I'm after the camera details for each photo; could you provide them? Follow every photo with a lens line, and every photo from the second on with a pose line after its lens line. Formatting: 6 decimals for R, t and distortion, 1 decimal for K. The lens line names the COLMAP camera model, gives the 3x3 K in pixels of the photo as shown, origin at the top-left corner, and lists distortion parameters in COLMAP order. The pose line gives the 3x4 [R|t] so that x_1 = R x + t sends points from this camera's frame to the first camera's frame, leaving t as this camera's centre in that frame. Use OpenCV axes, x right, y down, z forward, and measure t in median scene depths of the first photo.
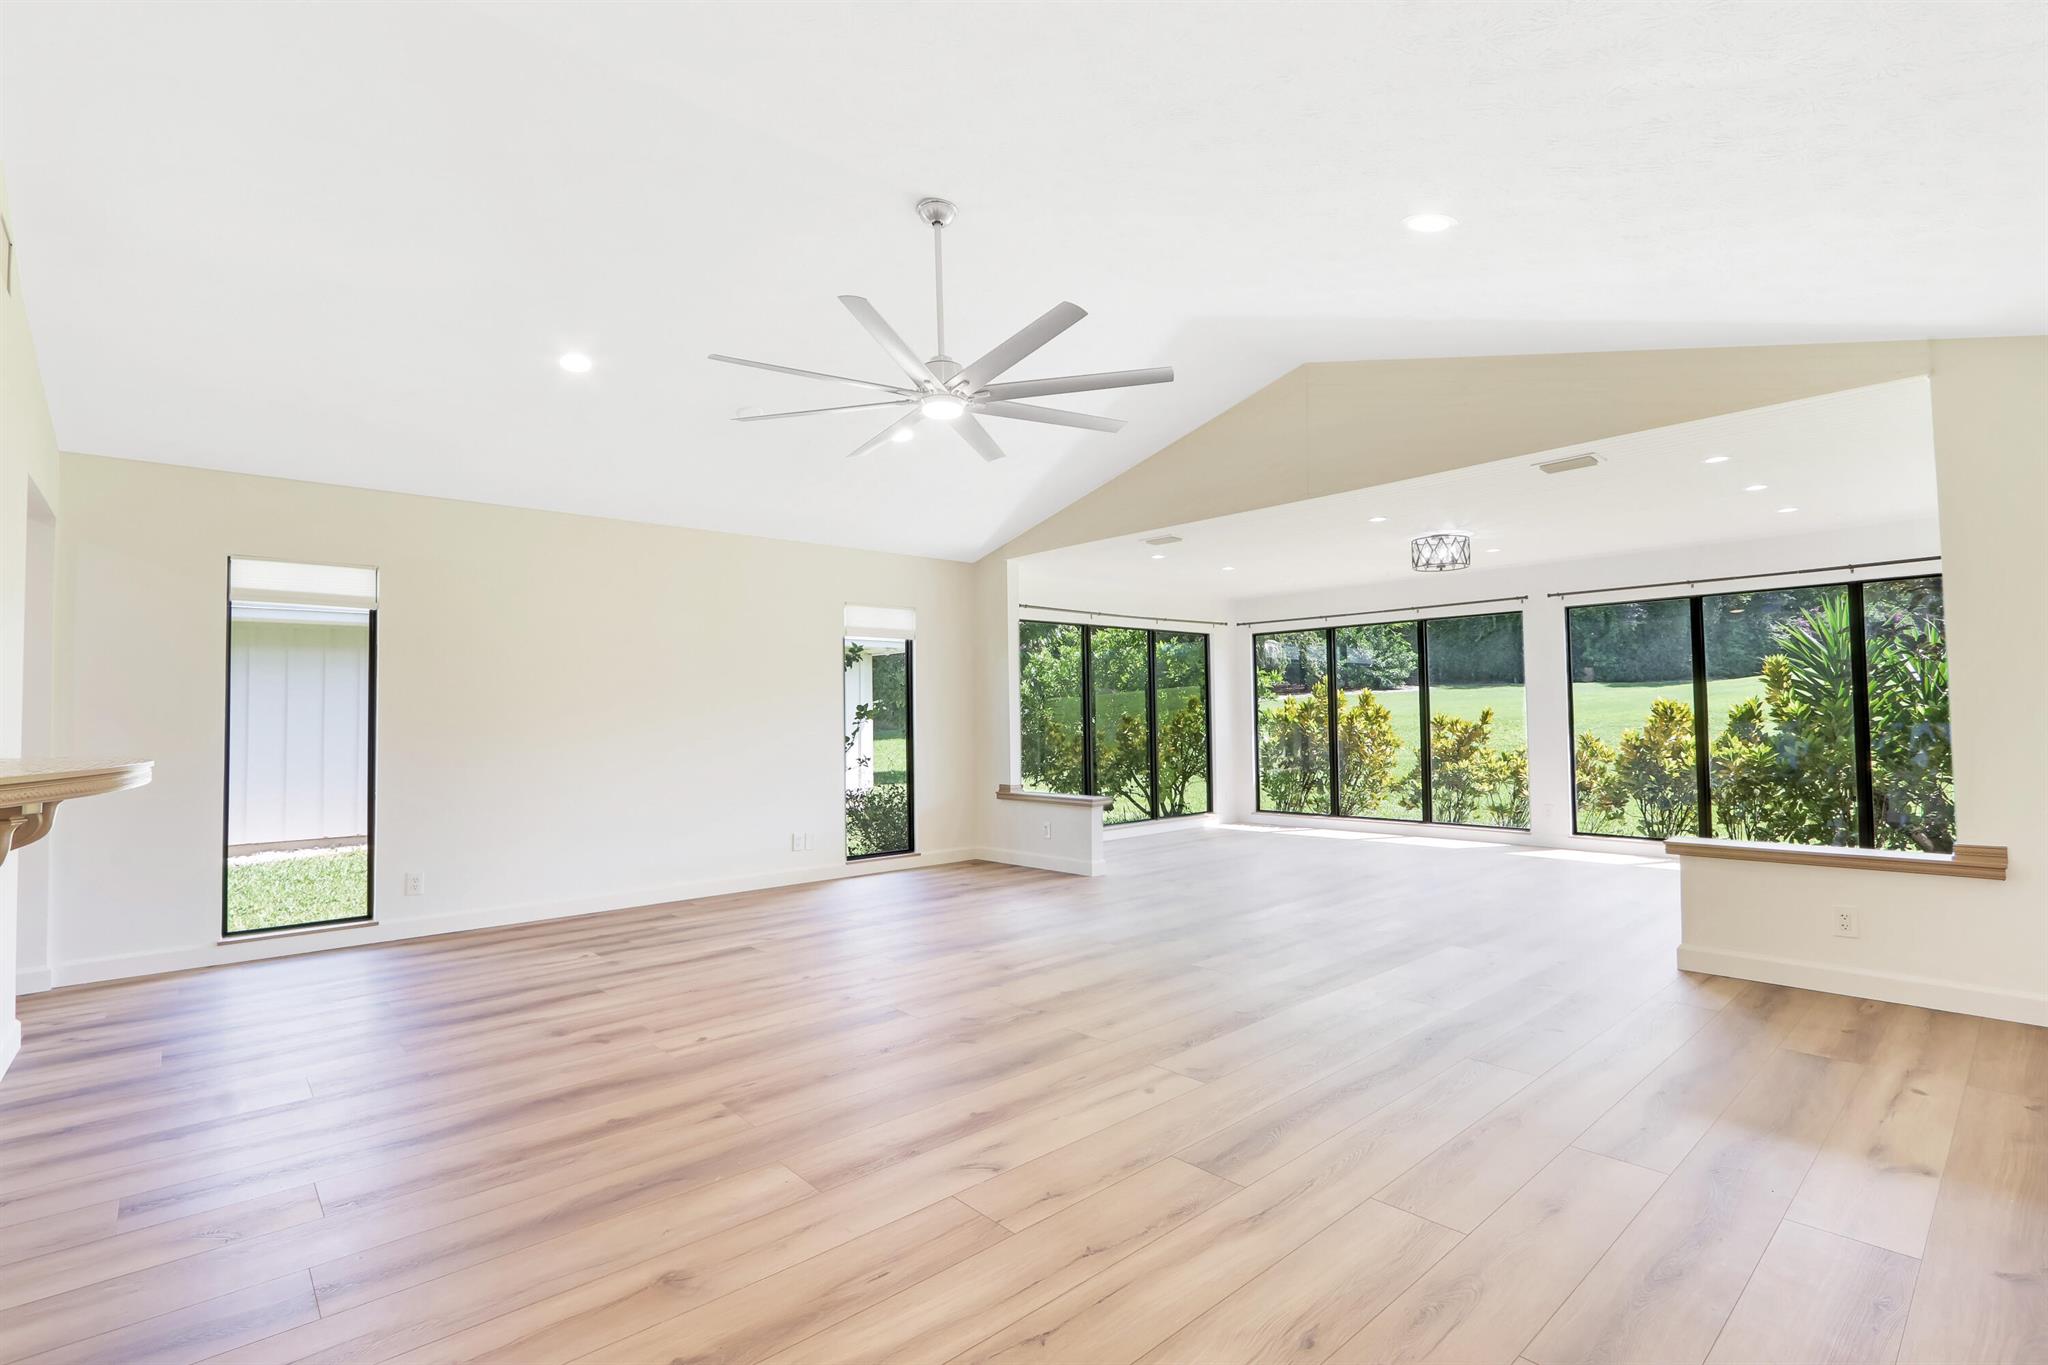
lens RADIAL K [[946.4, 0, 1024.0], [0, 946.4, 682.5], [0, 0, 1]] dist [-0.021278, -0.000093]
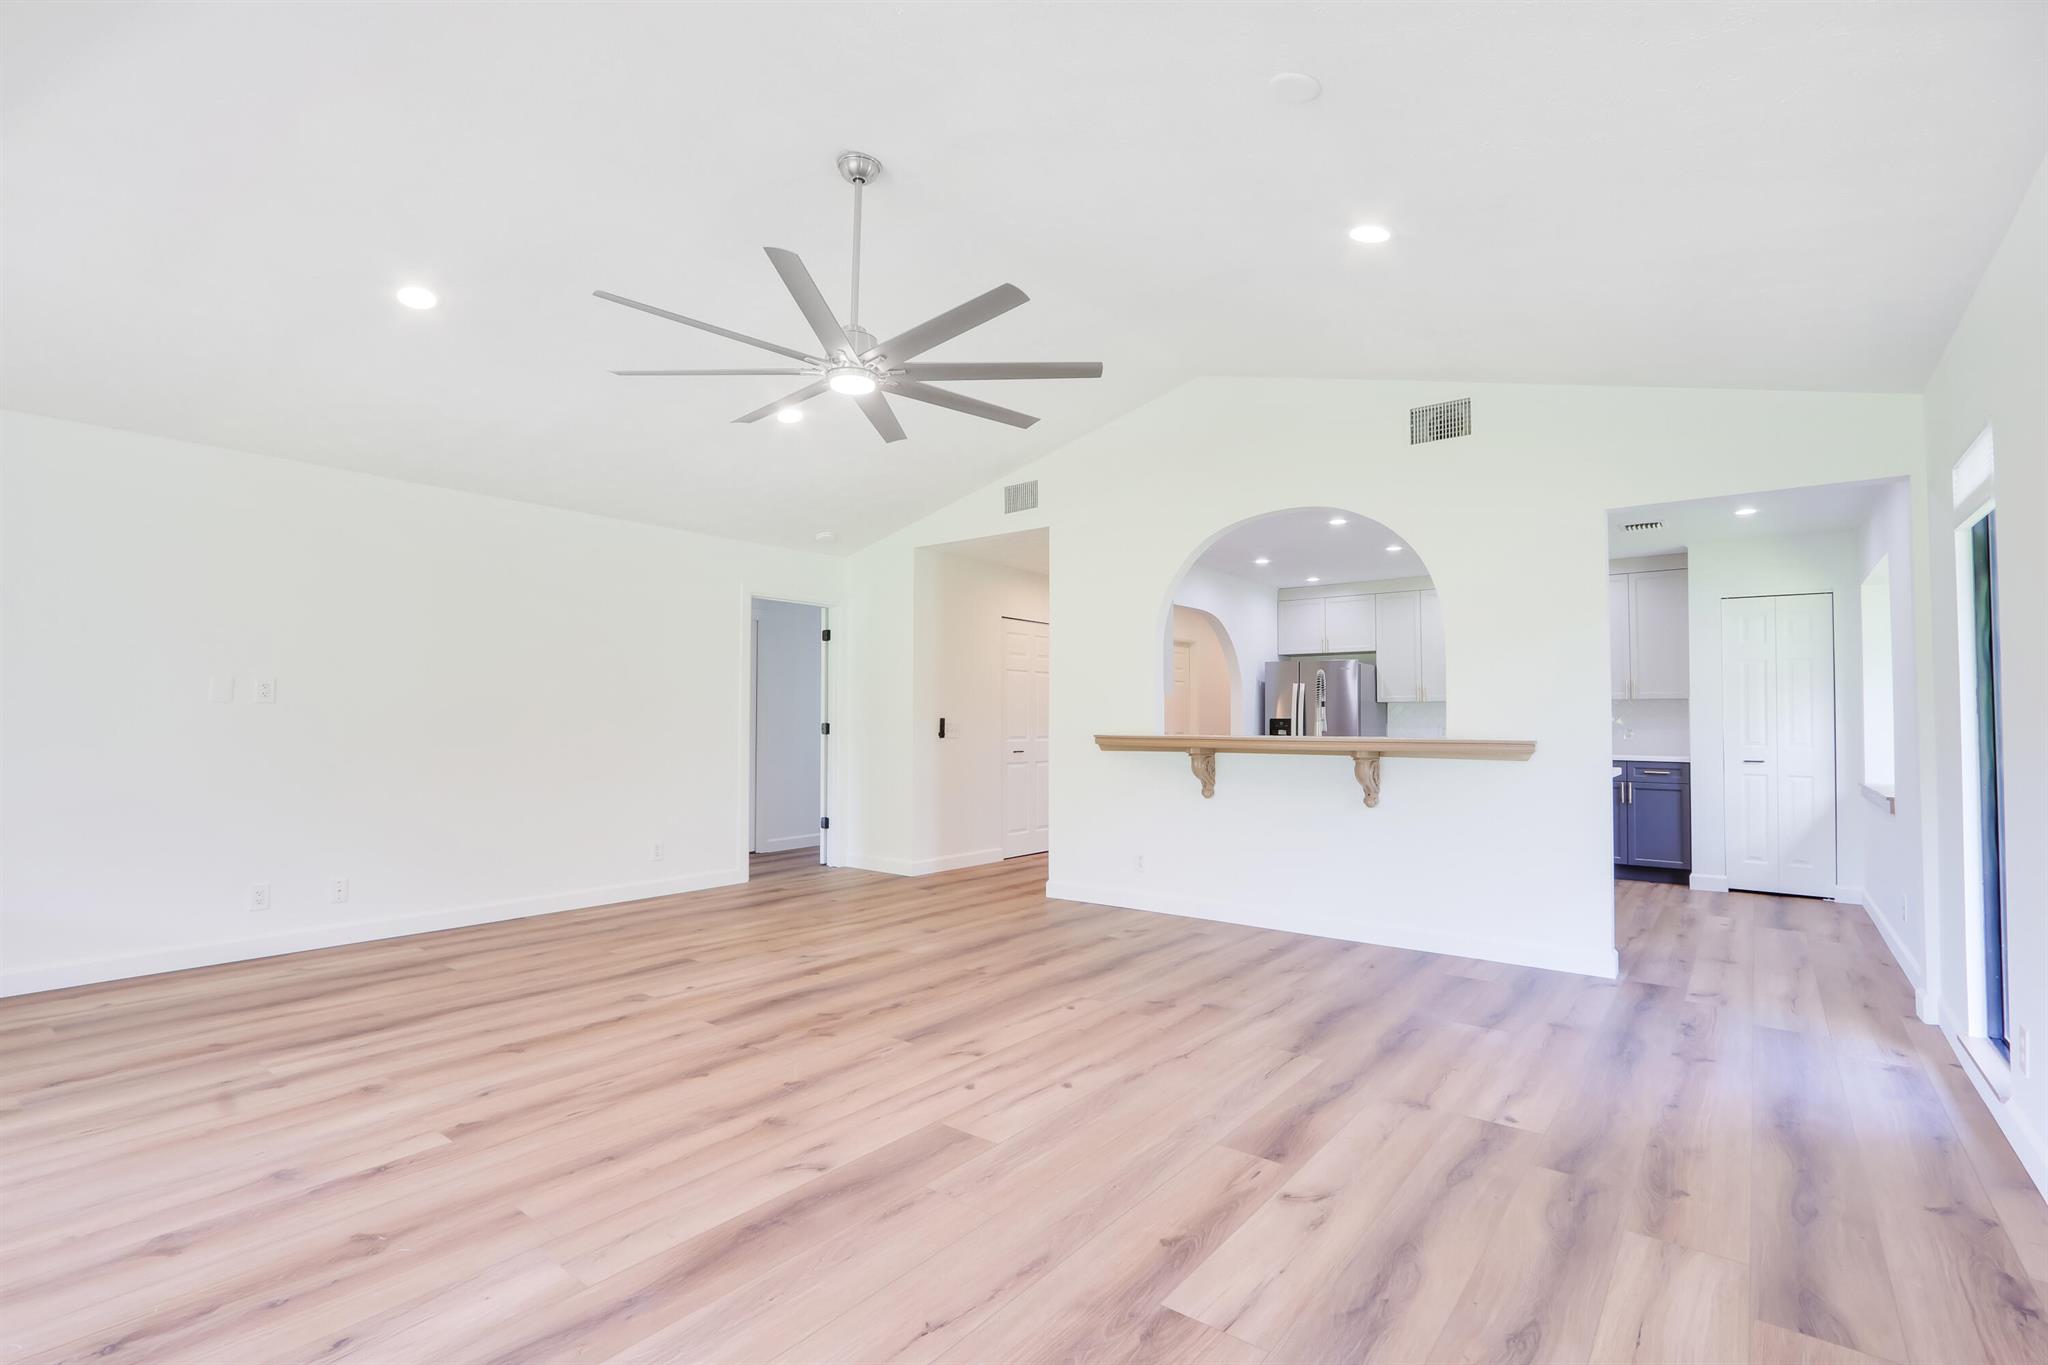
lens RADIAL K [[933.7, 0, 1008.8], [0, 933.7, 692.7], [0, 0, 1]] dist [-0.013154, 0.001216]
pose [[-0.986791, 0.005194, -0.161917, -0.108293], [0.016500, 0.997511, -0.068557, 0.095678], [0.161158, -0.070323, -0.984420, 2.344326]]
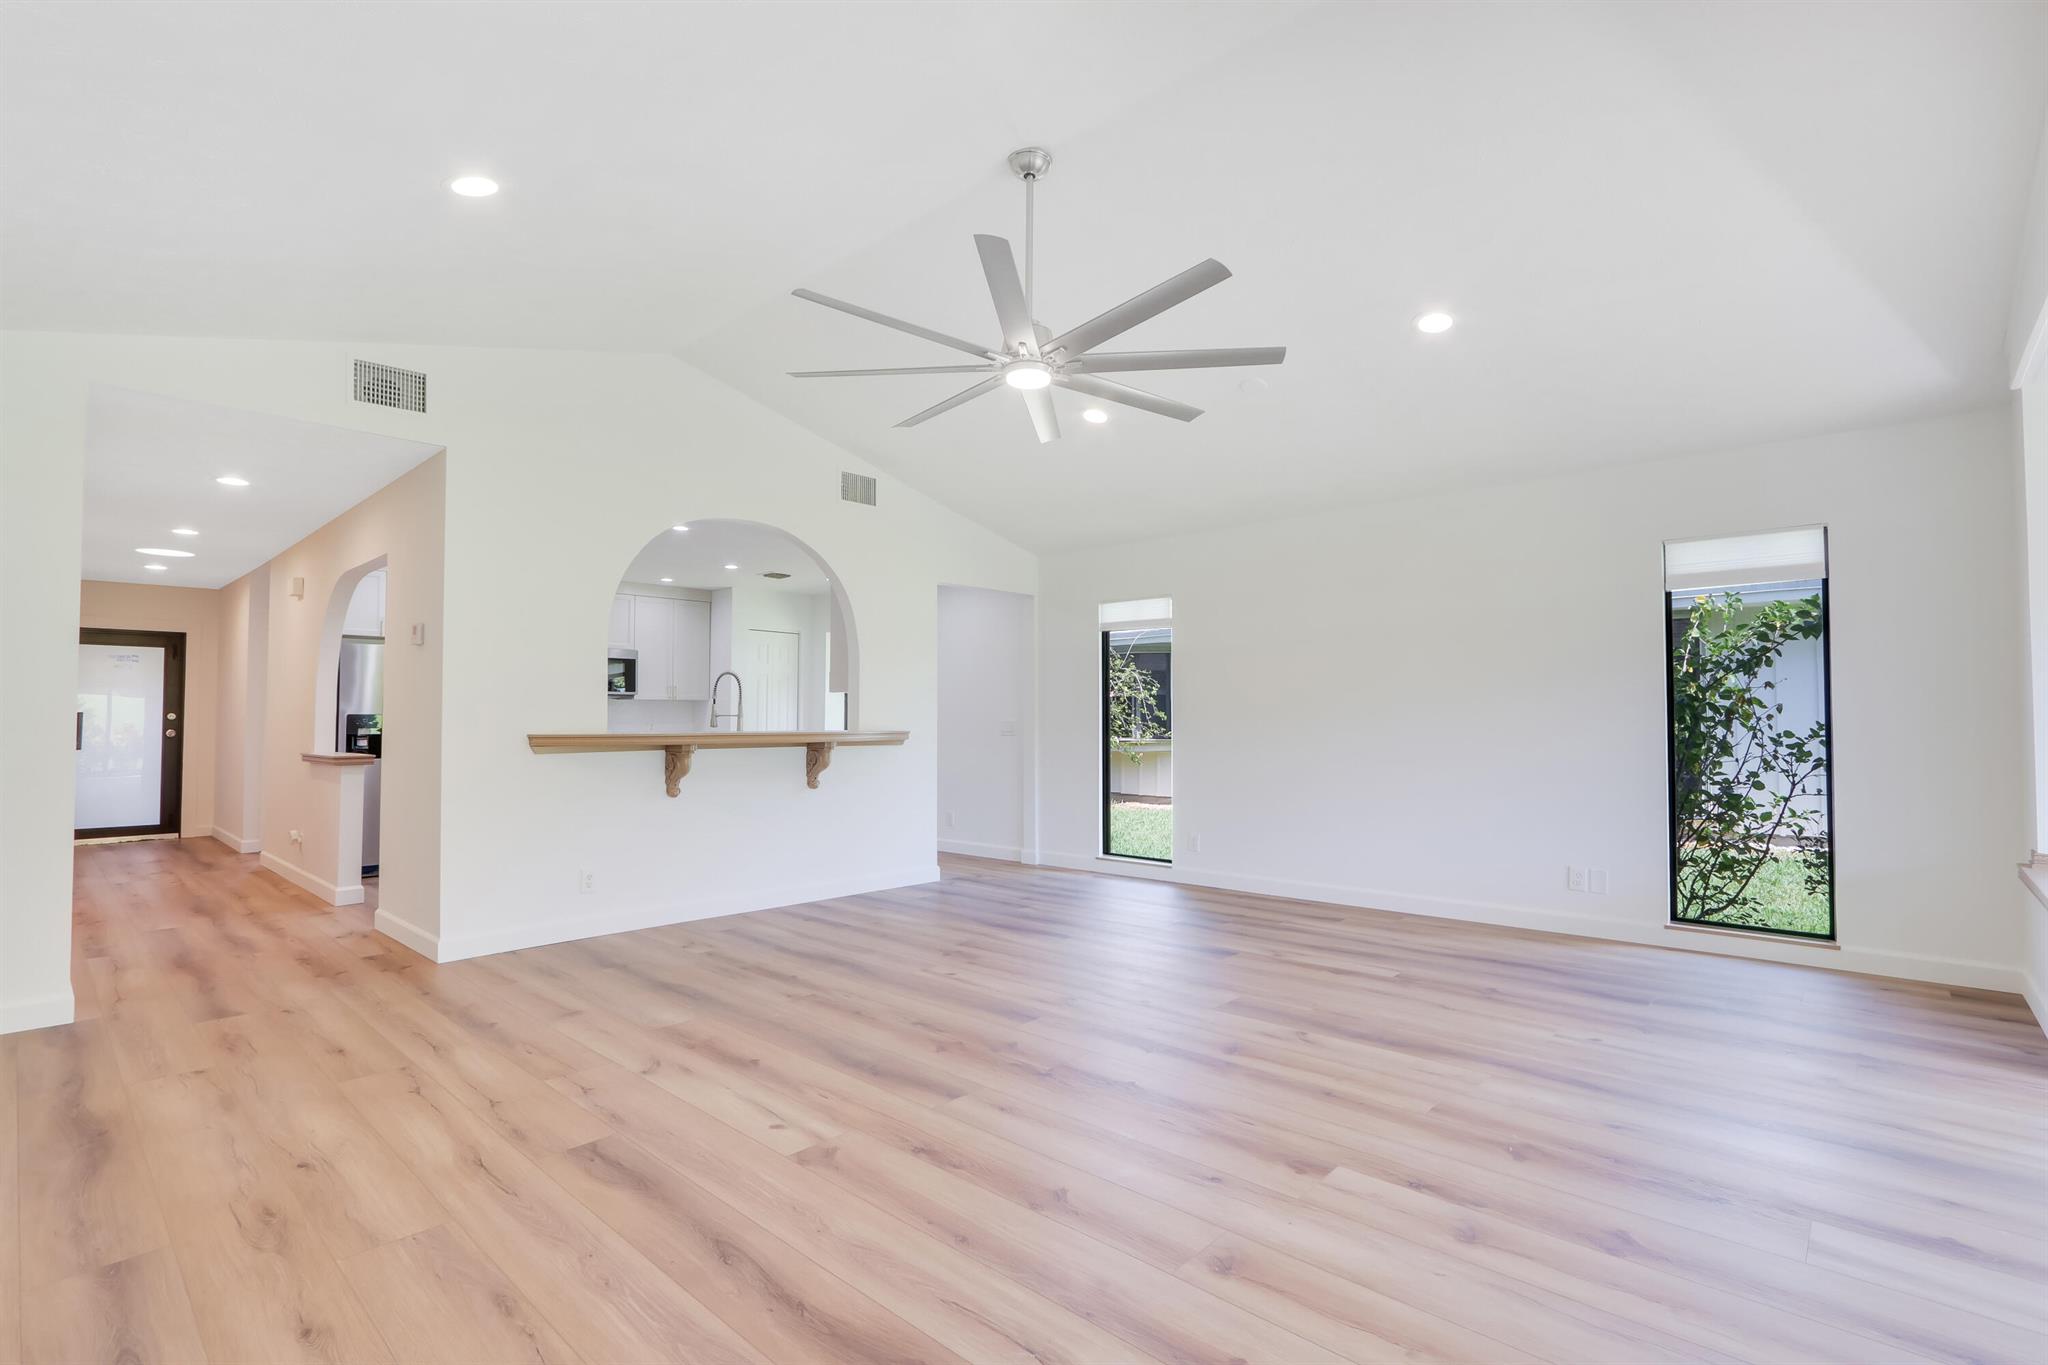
lens RADIAL K [[952.2, 0, 1001.6], [0, 952.2, 691.1], [0, 0, 1]] dist [-0.015807, 0.000744]
pose [[0.075525, -0.016535, -0.997007, 1.013724], [0.041343, 0.999055, -0.013437, 0.034523], [0.996286, -0.040205, 0.076137, 1.106935]]
